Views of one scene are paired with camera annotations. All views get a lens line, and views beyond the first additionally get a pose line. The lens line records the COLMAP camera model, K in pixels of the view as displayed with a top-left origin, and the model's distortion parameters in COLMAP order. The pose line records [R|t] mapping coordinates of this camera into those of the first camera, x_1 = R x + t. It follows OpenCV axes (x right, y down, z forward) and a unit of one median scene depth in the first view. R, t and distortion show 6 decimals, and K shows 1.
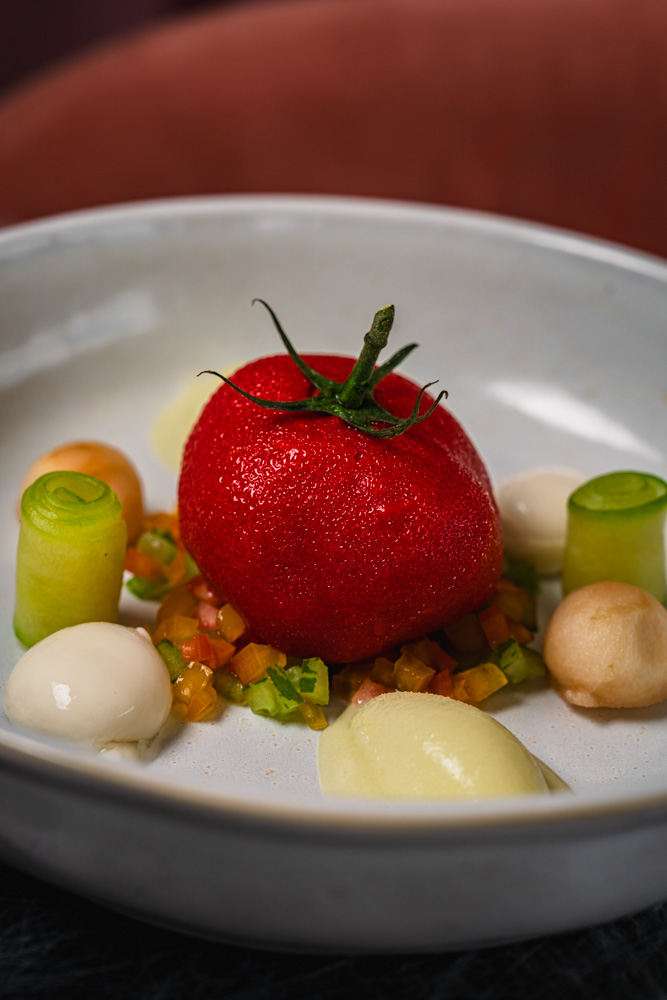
lens RADIAL K [[1894.0, 0, 333.5], [0, 1894.0, 500.0], [0, 0, 1]] dist [0.102598, 0.100545]
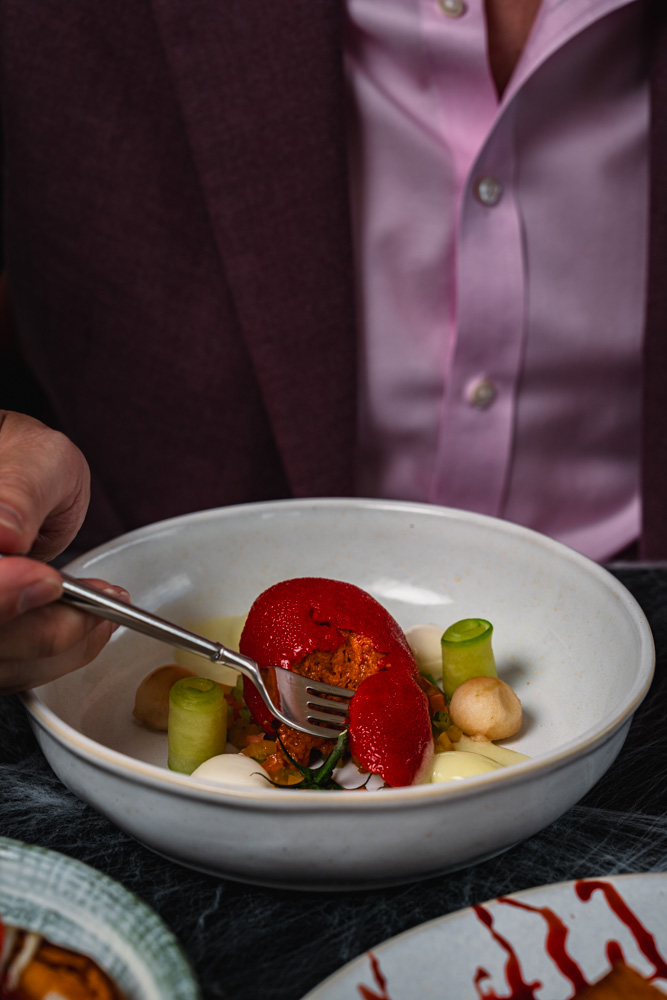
lens RADIAL K [[1894.0, 0, 333.5], [0, 1894.0, 500.0], [0, 0, 1]] dist [0.102598, 0.100545]
pose [[0.949909, -0.178633, 0.256443, -0.454196], [0.206401, 0.974718, -0.085578, 0.003715], [-0.234672, 0.134222, 0.962764, -0.831048]]
